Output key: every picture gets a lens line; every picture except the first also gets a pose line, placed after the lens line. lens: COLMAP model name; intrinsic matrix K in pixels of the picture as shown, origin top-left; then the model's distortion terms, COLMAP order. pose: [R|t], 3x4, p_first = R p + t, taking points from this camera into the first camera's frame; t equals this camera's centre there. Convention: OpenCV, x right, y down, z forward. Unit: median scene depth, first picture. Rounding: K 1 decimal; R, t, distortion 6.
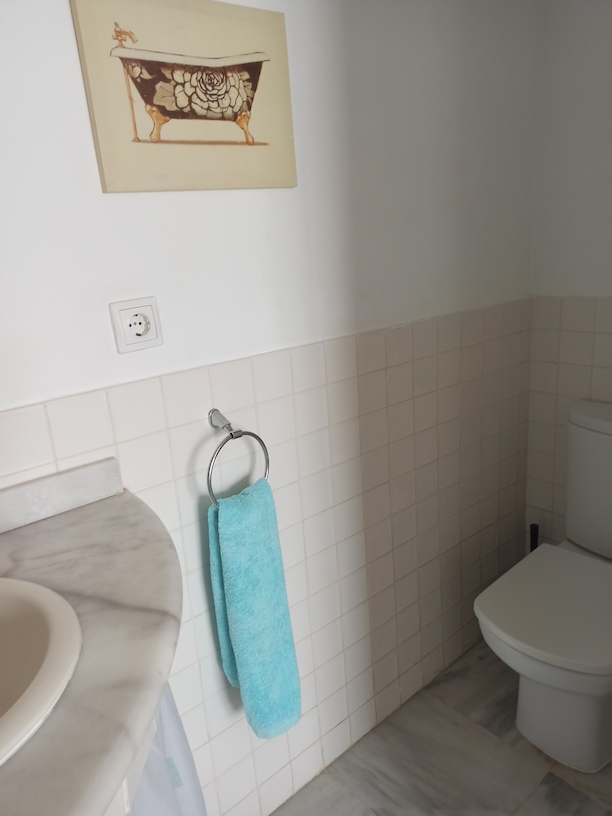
lens RADIAL K [[600.2, 0, 307.8], [0, 600.2, 407.5], [0, 0, 1]] dist [0.049632, -0.039035]
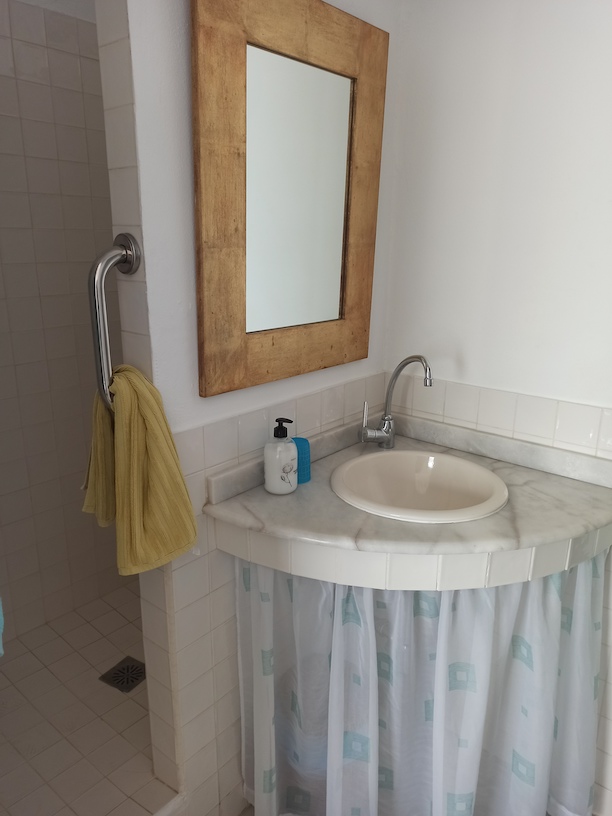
lens RADIAL K [[600.2, 0, 306.9], [0, 600.2, 407.7], [0, 0, 1]] dist [0.049632, -0.039035]
pose [[0.143322, 0.336200, -0.930821, 0.912262], [-0.303226, 0.910215, 0.282069, -0.226418], [0.942079, 0.241823, 0.232399, -0.013767]]
